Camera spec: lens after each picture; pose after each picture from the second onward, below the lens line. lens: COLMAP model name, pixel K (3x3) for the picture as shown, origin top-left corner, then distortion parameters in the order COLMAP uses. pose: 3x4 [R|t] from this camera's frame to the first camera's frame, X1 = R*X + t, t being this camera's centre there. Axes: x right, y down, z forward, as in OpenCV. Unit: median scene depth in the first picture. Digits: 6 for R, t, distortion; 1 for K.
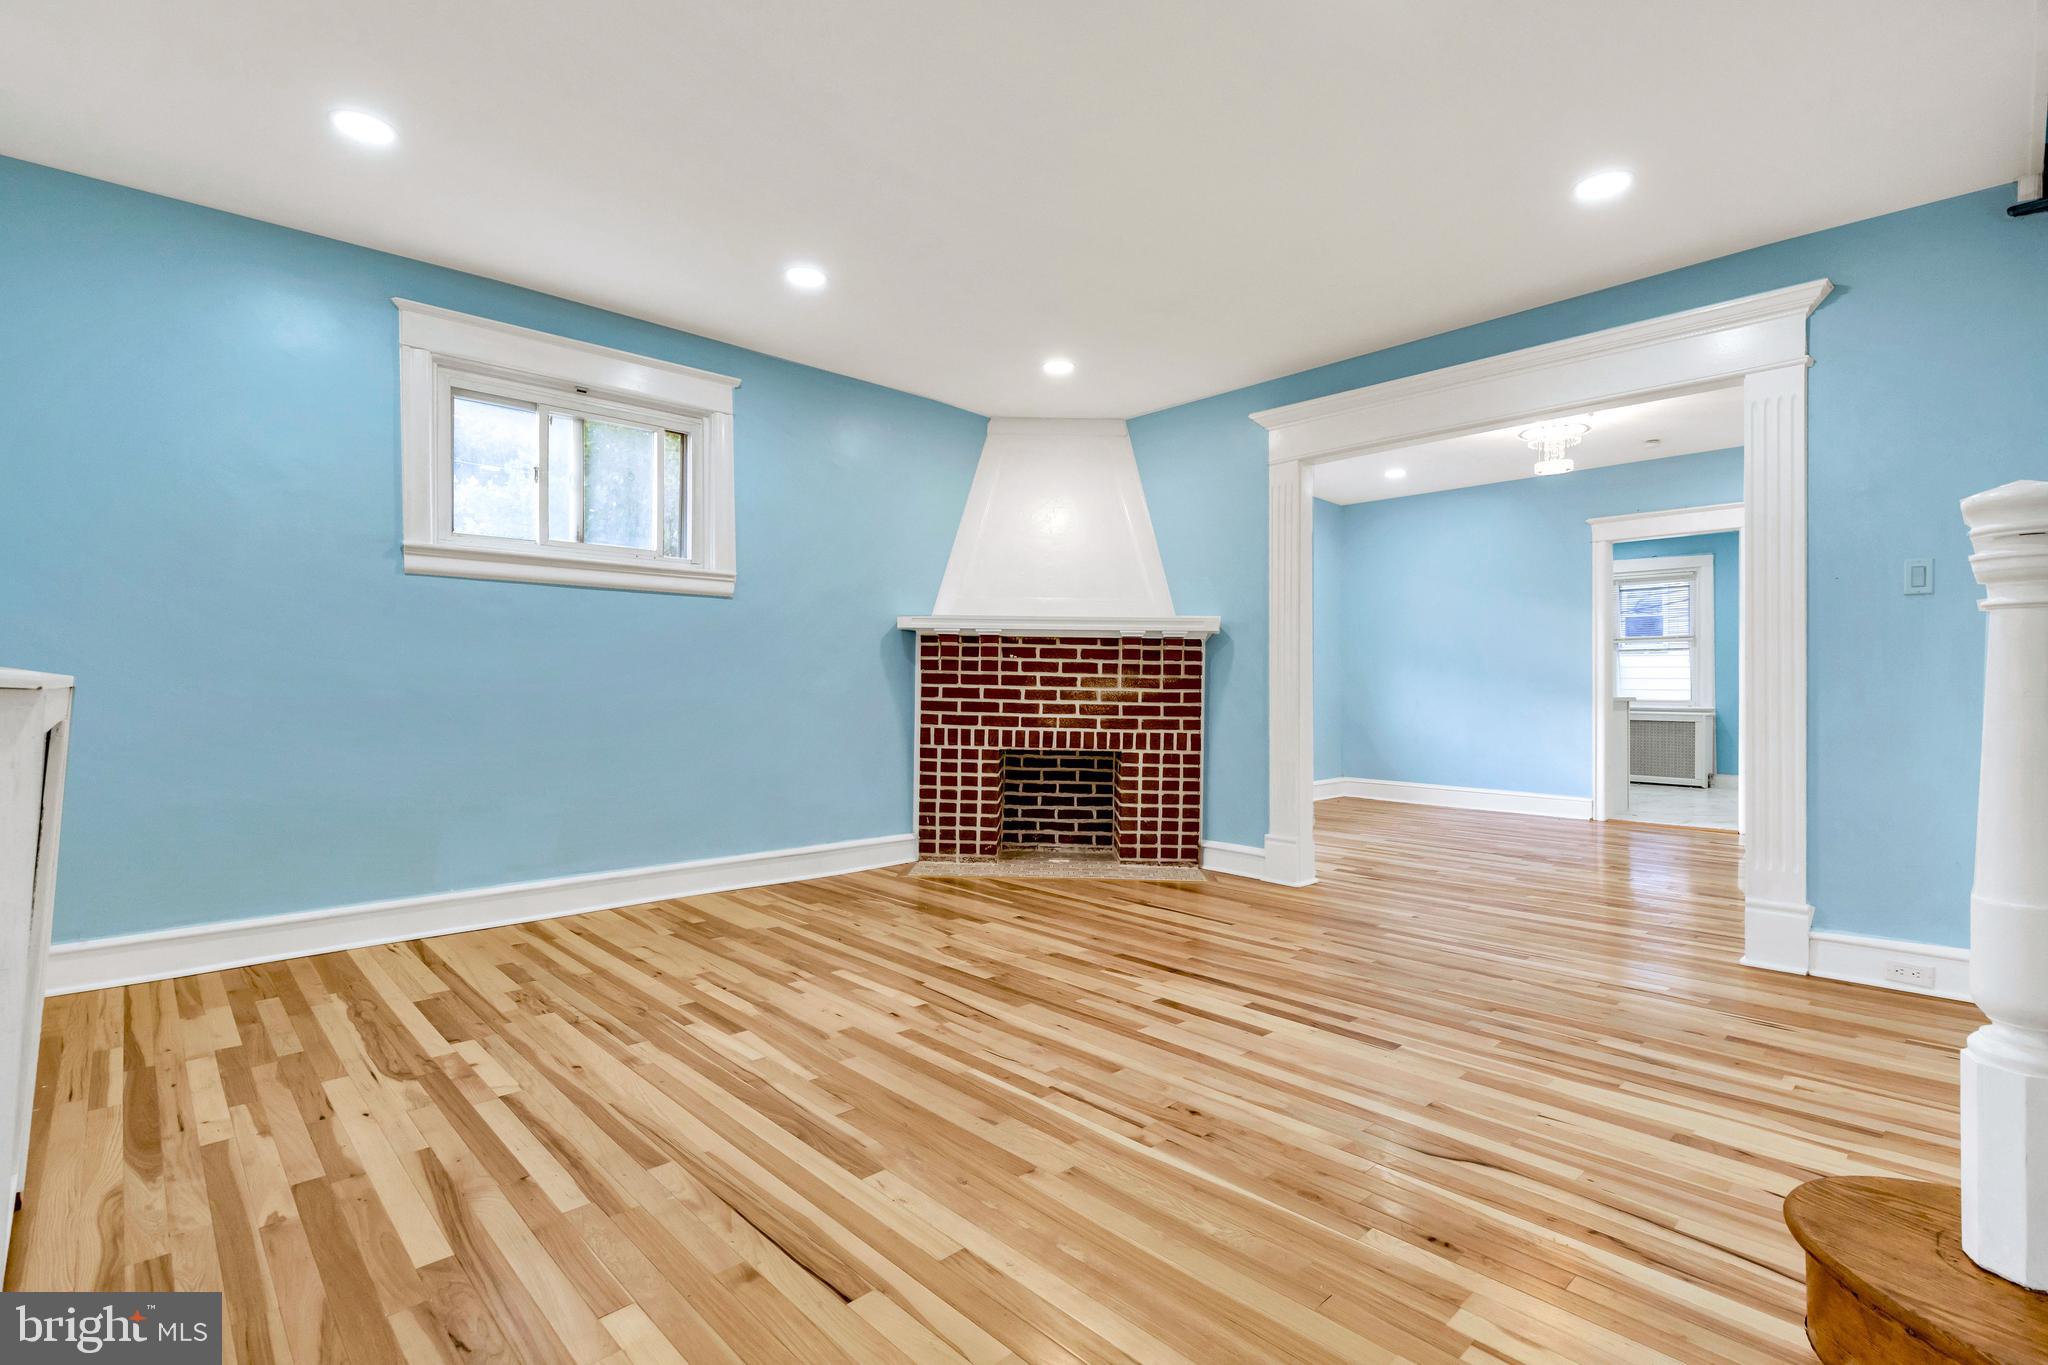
lens RADIAL K [[940.7, 0, 1018.5], [0, 940.7, 678.1], [0, 0, 1]] dist [0.009163, -0.001604]
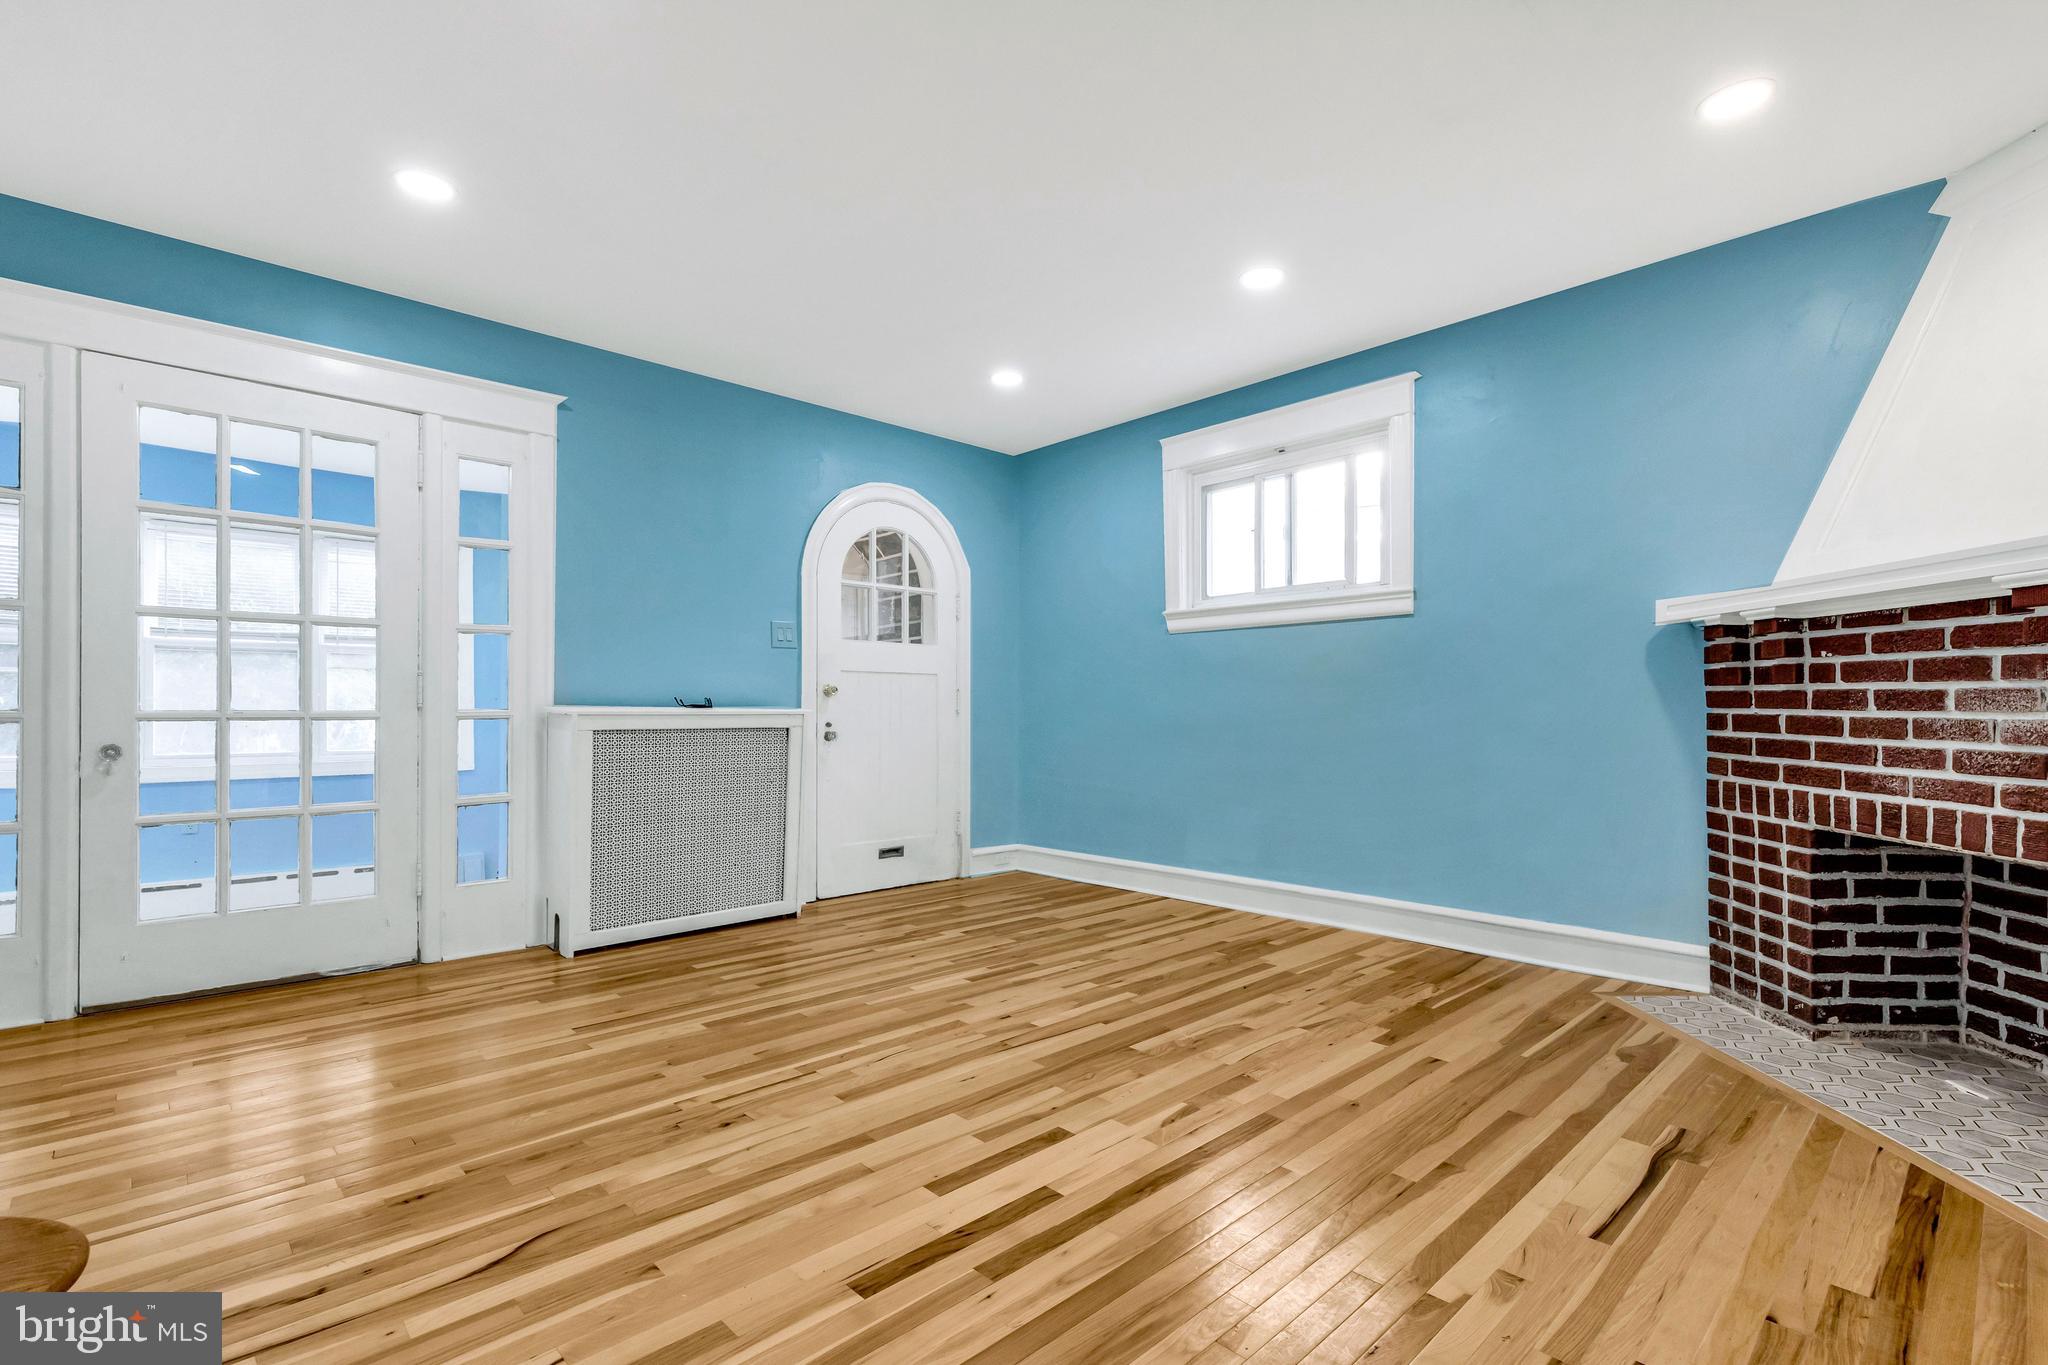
lens RADIAL K [[940.7, 0, 1055.9], [0, 940.7, 708.0], [0, 0, 1]] dist [0.009163, -0.001604]
pose [[0.020266, -0.012021, -0.999722, 0.511633], [0.008604, 0.999893, -0.011848, 0.009485], [0.999758, -0.008361, 0.020367, 0.560030]]
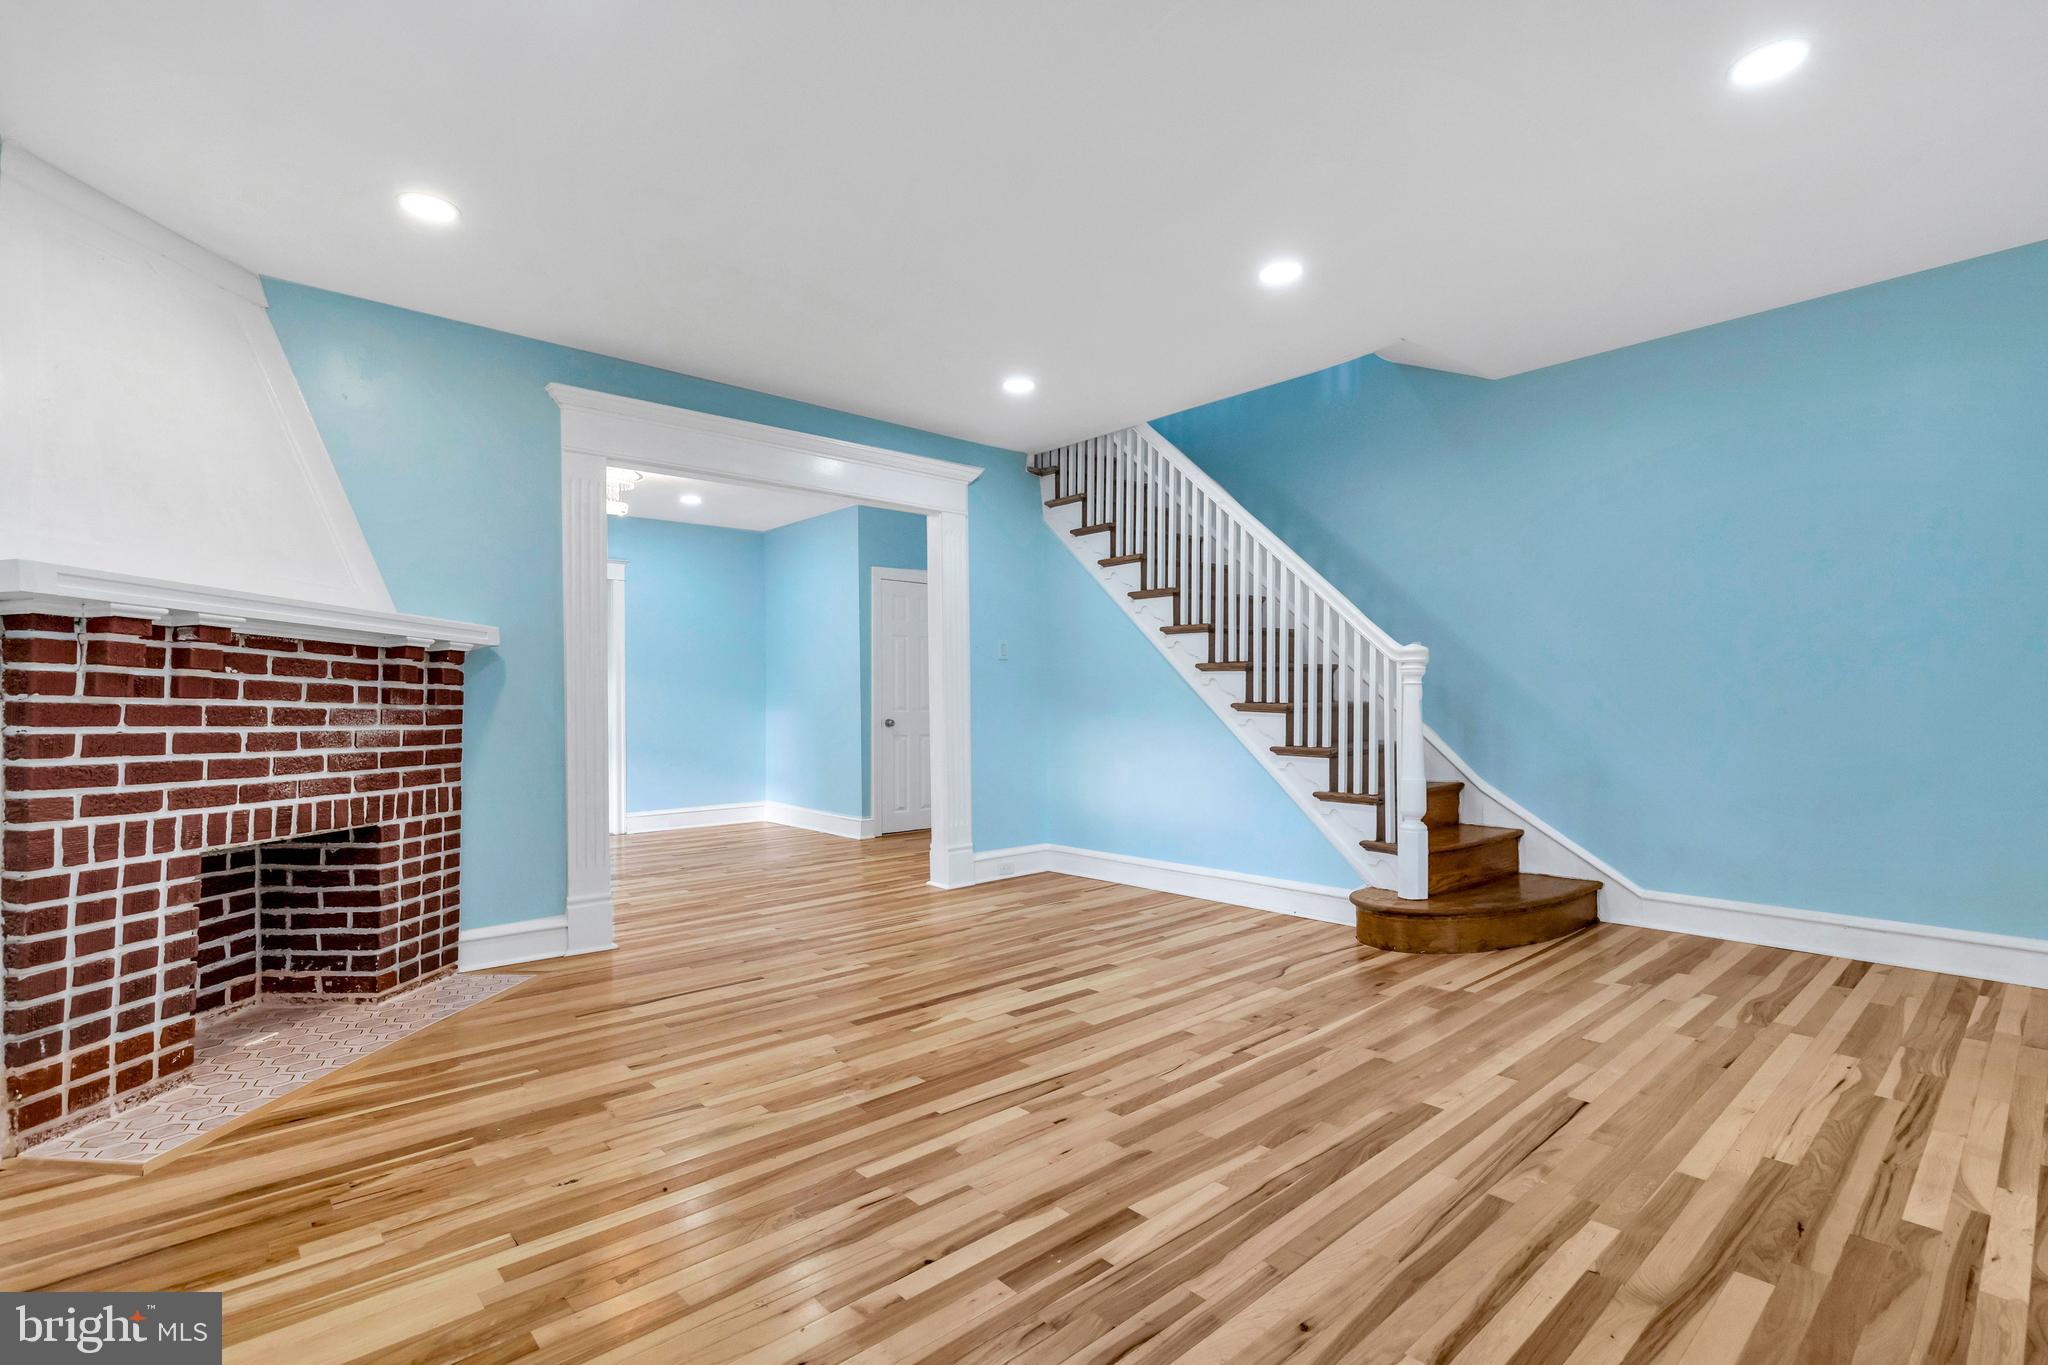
lens RADIAL K [[940.7, 0, 1032.8], [0, 940.7, 690.3], [0, 0, 1]] dist [0.009163, -0.001604]
pose [[0.032791, 0.010418, 0.999408, -0.516142], [0.003101, 0.999940, -0.010525, -0.005106], [-0.999457, 0.003444, 0.032757, 0.537227]]
